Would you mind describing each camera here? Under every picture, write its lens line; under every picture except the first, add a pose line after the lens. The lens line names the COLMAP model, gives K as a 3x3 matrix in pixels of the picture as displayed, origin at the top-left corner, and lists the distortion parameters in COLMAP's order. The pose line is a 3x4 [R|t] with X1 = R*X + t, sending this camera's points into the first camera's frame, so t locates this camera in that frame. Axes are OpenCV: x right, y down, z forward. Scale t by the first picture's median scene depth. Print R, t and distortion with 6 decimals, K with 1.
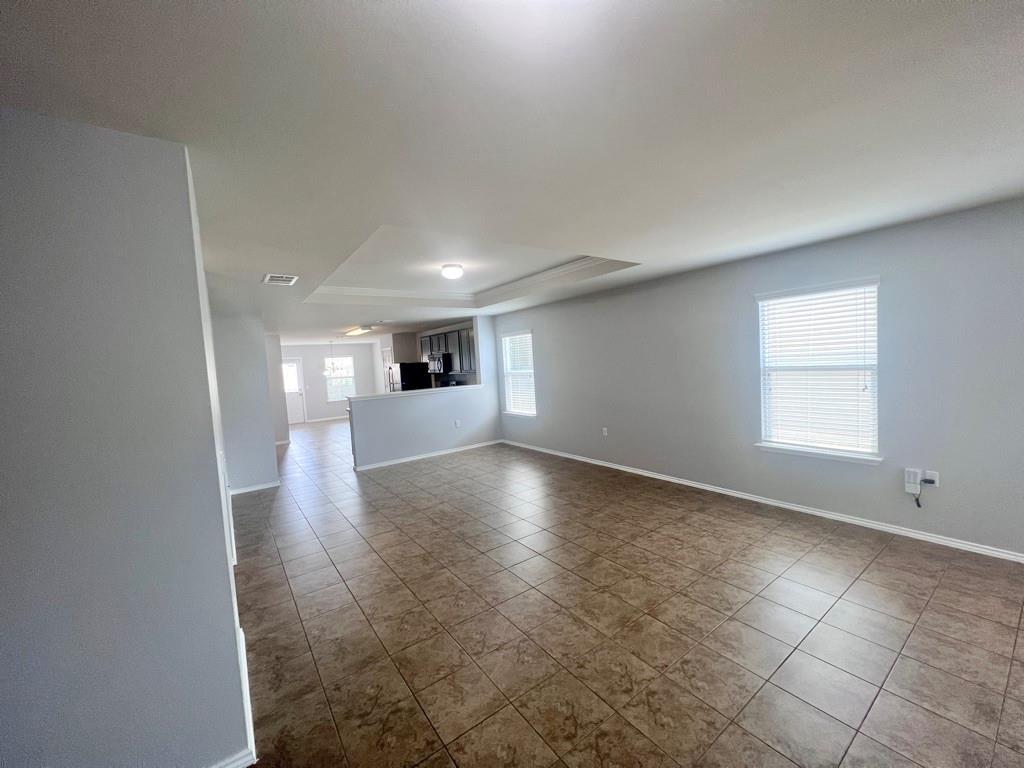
lens RADIAL K [[414.8, 0, 512.0], [0, 414.8, 384.0], [0, 0, 1]] dist [-0.009030, -0.000372]
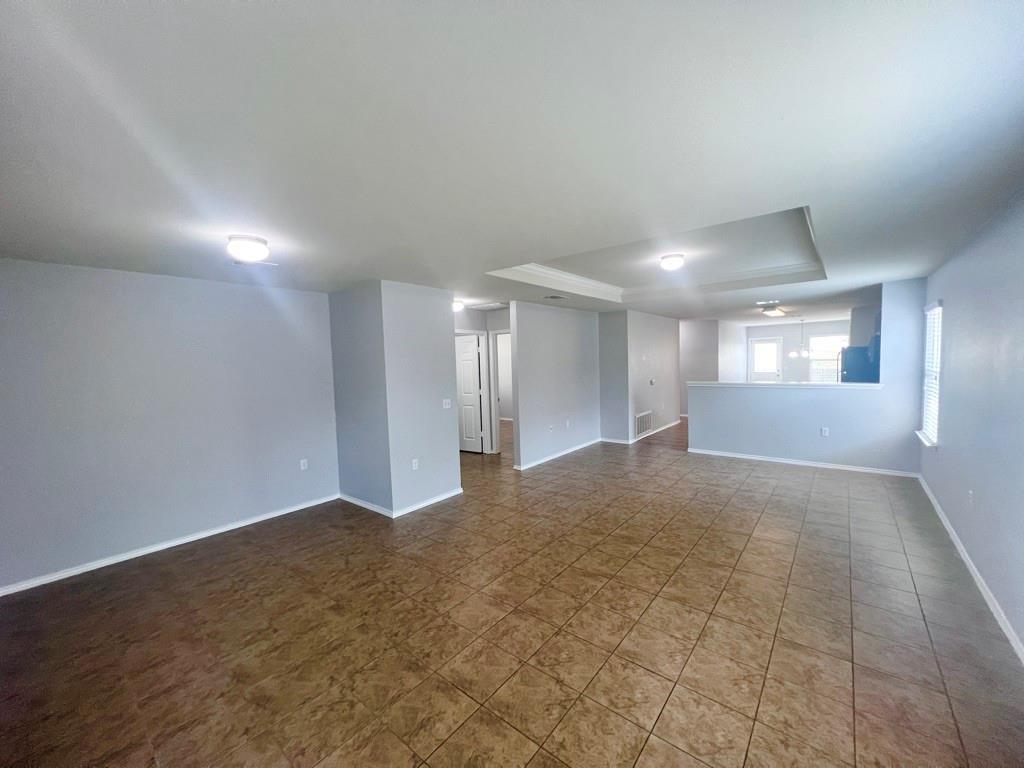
lens RADIAL K [[414.8, 0, 512.0], [0, 414.8, 384.0], [0, 0, 1]] dist [-0.009030, -0.000372]
pose [[0.243601, 0.109318, -0.963695, 0.833192], [-0.041010, 0.993900, 0.102378, -0.085948], [0.969008, 0.014582, 0.246598, 0.460979]]
